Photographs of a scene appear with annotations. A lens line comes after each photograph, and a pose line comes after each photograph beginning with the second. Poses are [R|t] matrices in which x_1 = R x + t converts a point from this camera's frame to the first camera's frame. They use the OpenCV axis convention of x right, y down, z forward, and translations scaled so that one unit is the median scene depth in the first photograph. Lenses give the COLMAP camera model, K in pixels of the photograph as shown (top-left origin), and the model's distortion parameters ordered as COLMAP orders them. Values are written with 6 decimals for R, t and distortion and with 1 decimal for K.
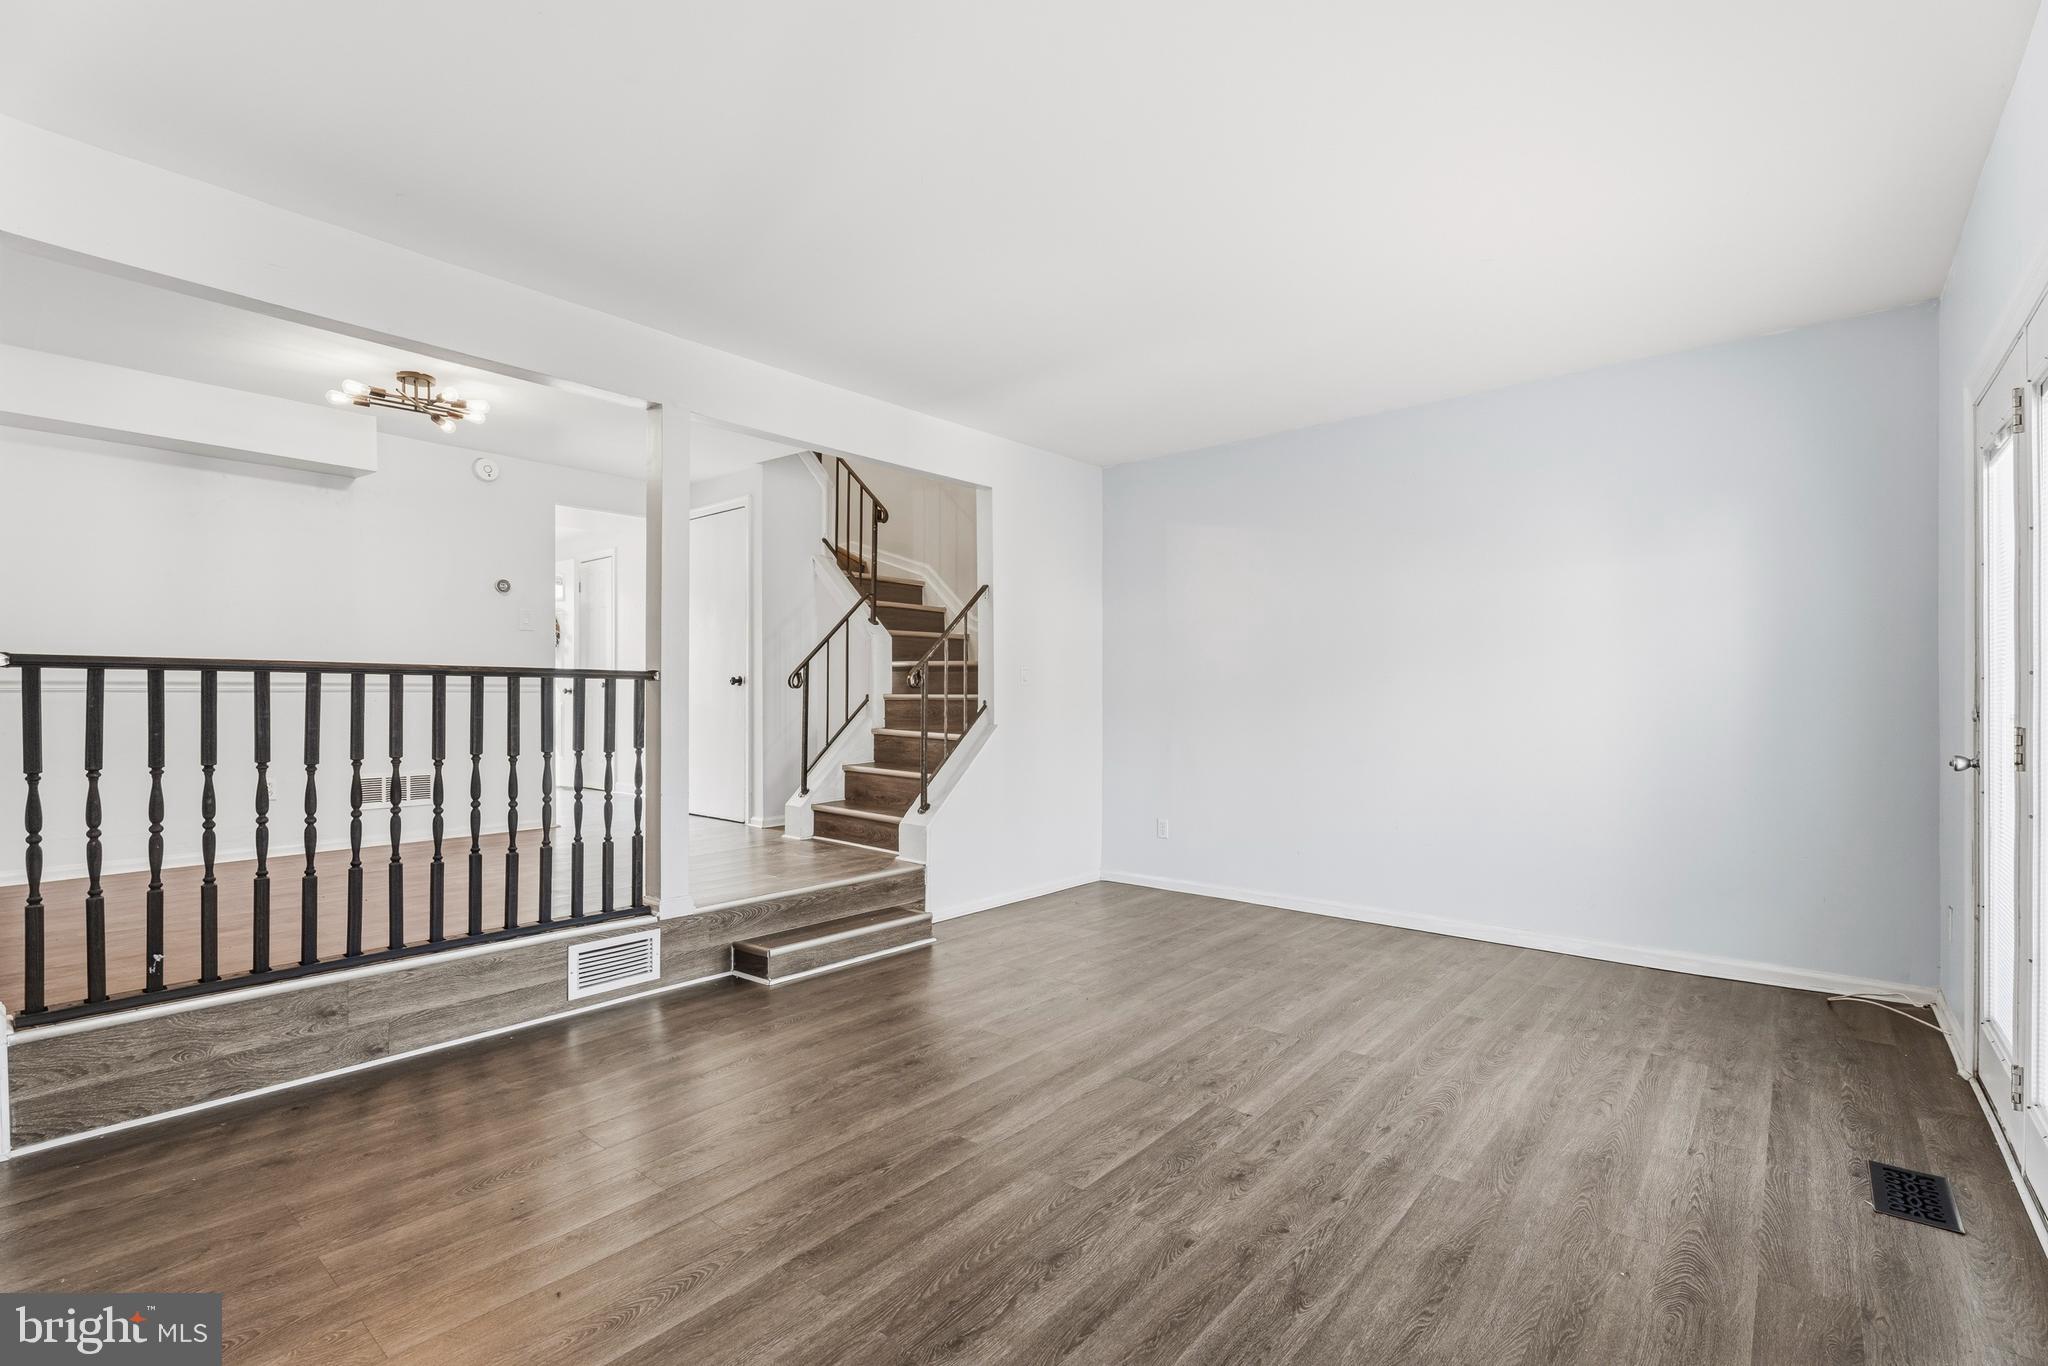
lens RADIAL K [[921.5, 0, 1013.1], [0, 921.5, 687.3], [0, 0, 1]] dist [-0.000341, 0.000125]
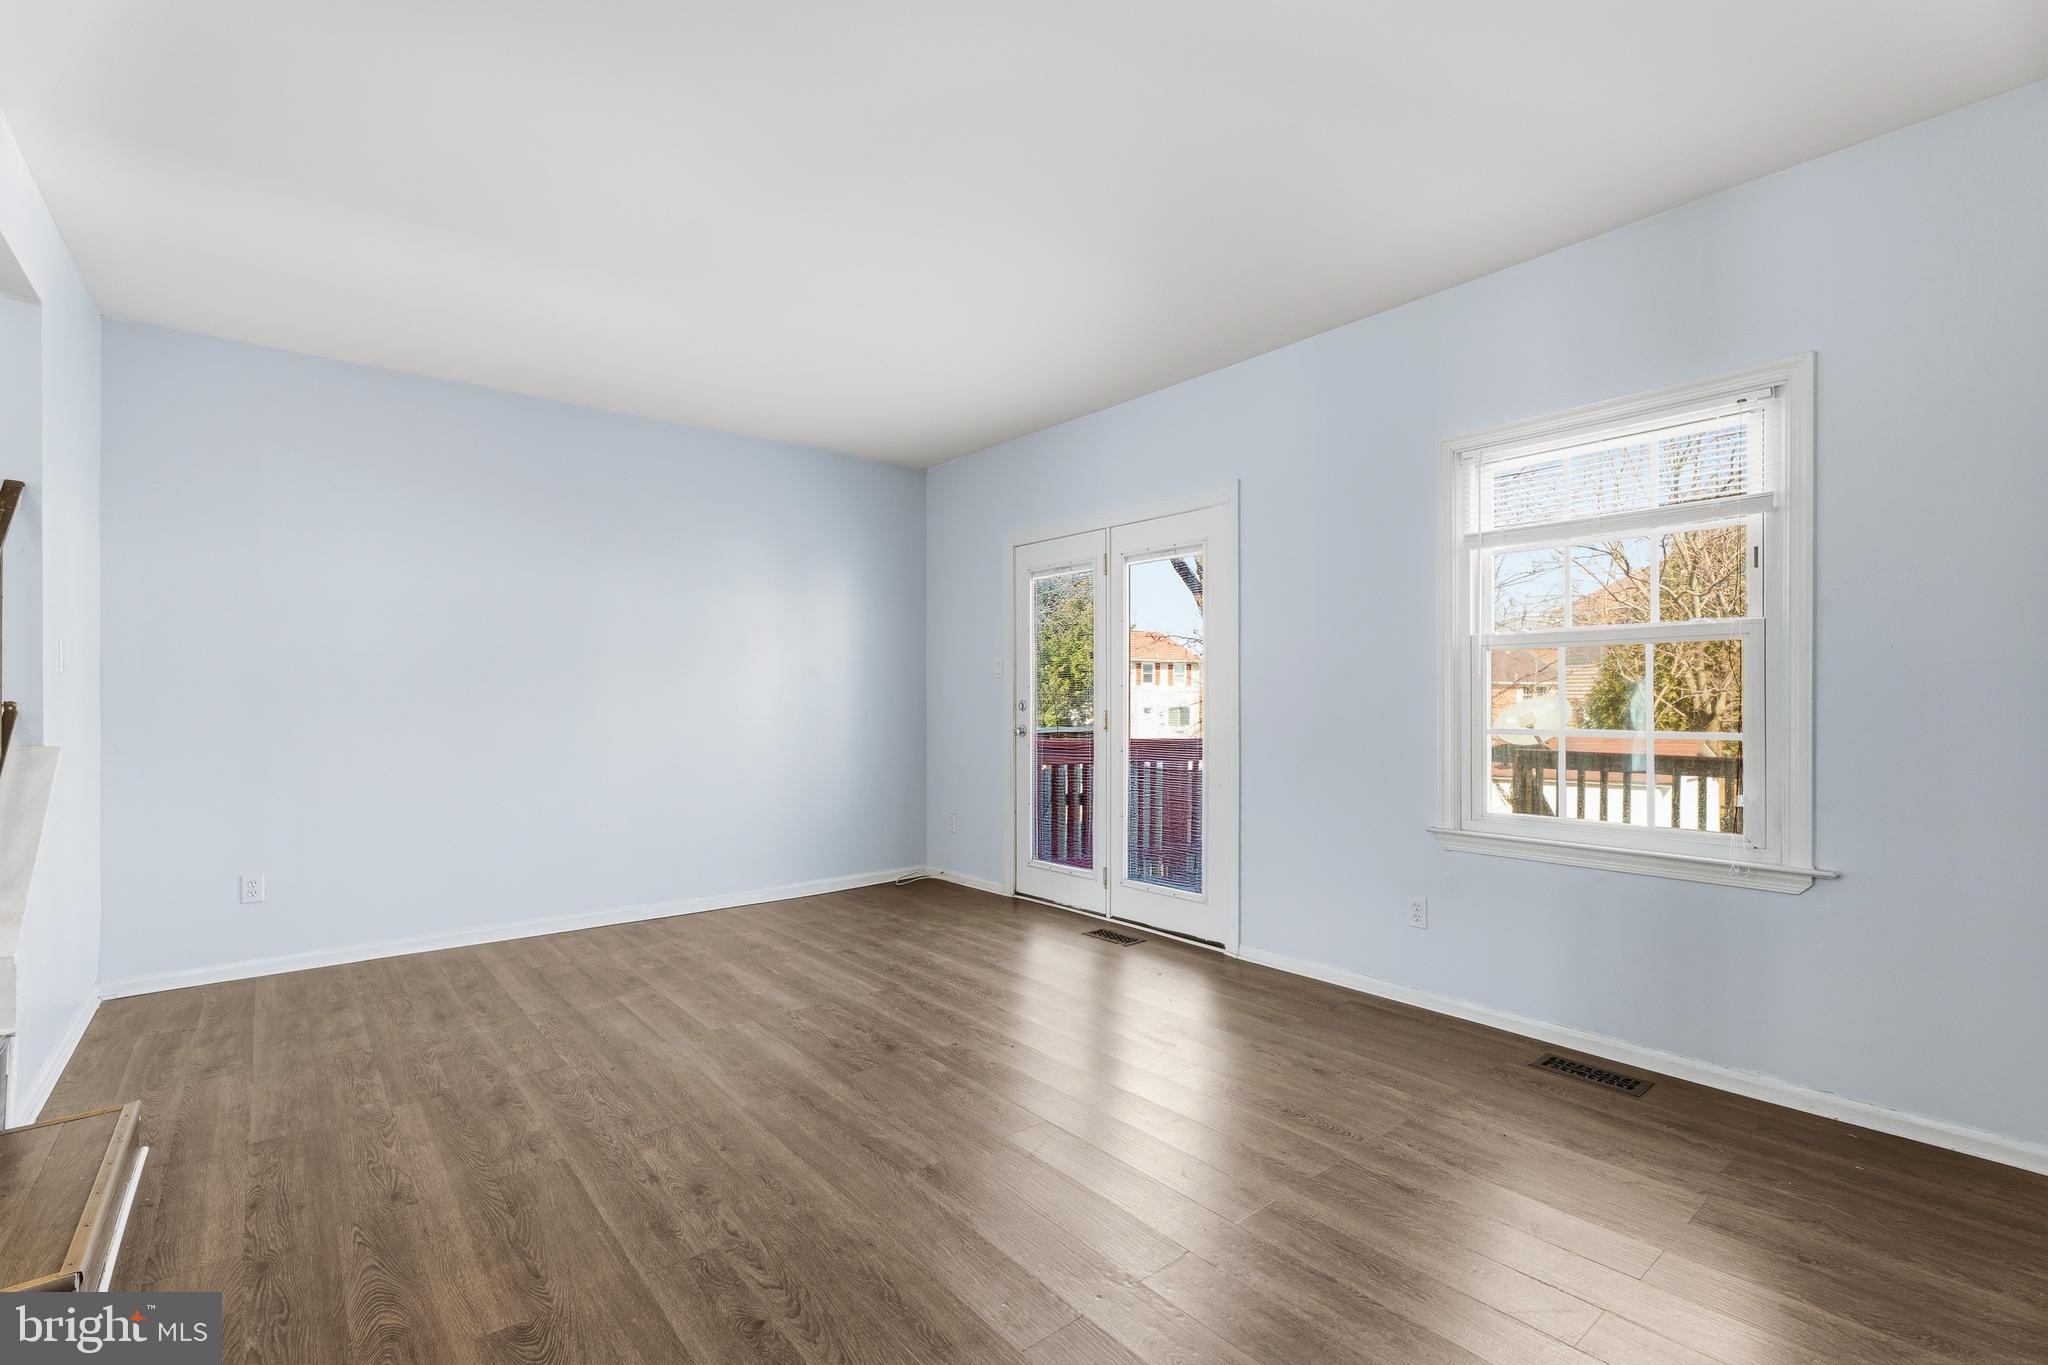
lens RADIAL K [[921.5, 0, 1013.1], [0, 921.5, 686.8], [0, 0, 1]] dist [-0.000341, 0.000125]
pose [[0.171000, 0.013278, 0.985182, -0.768077], [-0.010331, 0.999878, -0.011683, 0.010122], [-0.985217, -0.008180, 0.171116, 0.602797]]
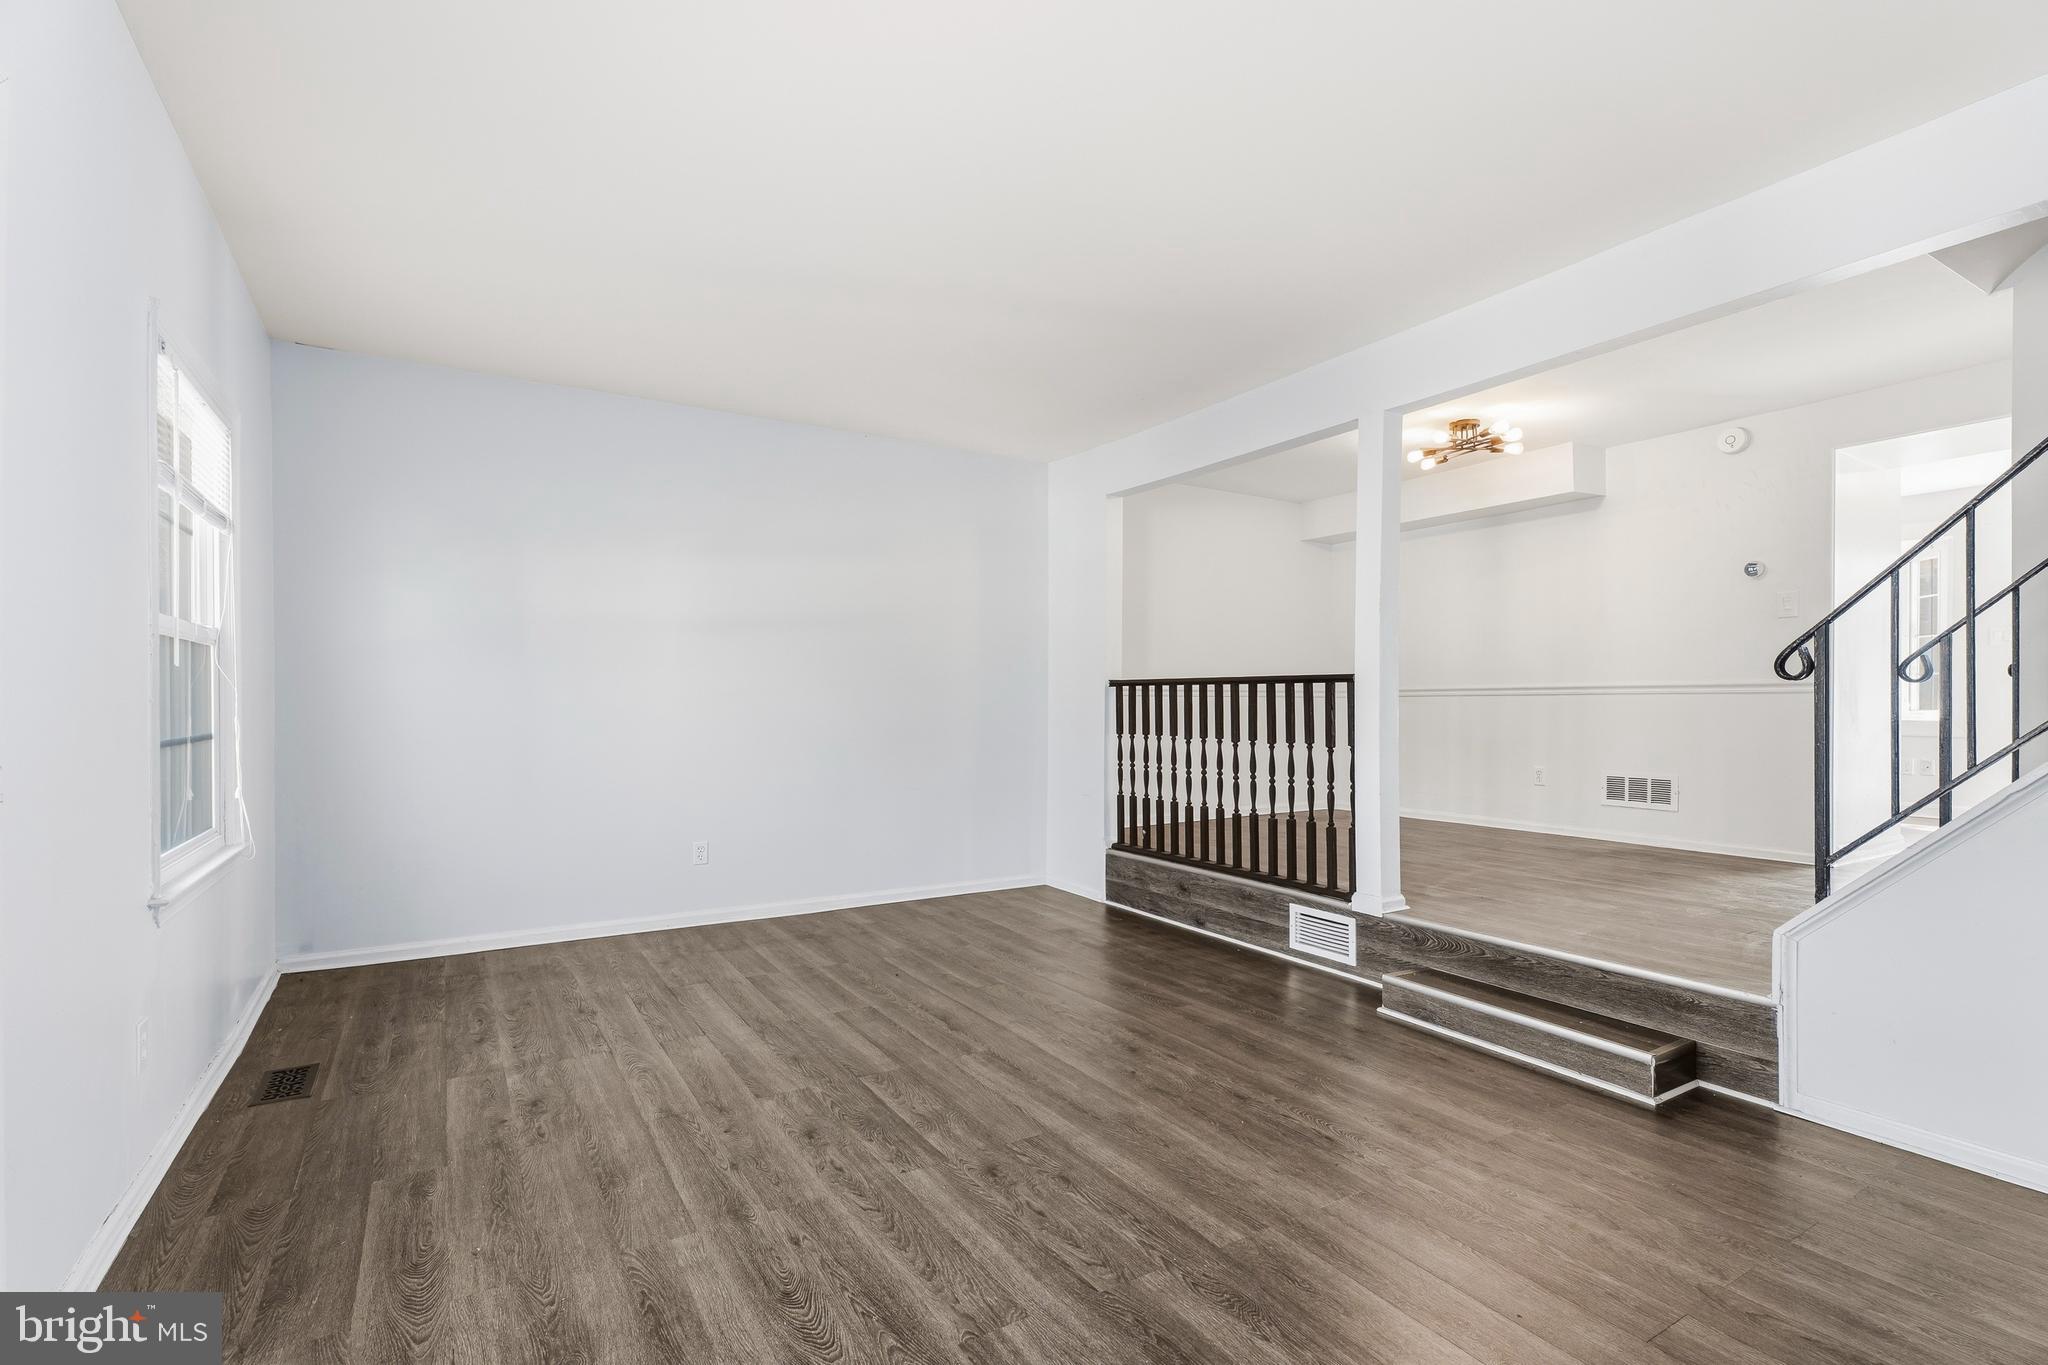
lens RADIAL K [[921.5, 0, 1013.1], [0, 921.5, 686.8], [0, 0, 1]] dist [-0.000341, 0.000125]
pose [[-0.301540, -0.015693, -0.953324, 0.891897], [0.010570, 0.999748, -0.019801, 0.016641], [0.953395, -0.016048, -0.301298, 1.143225]]
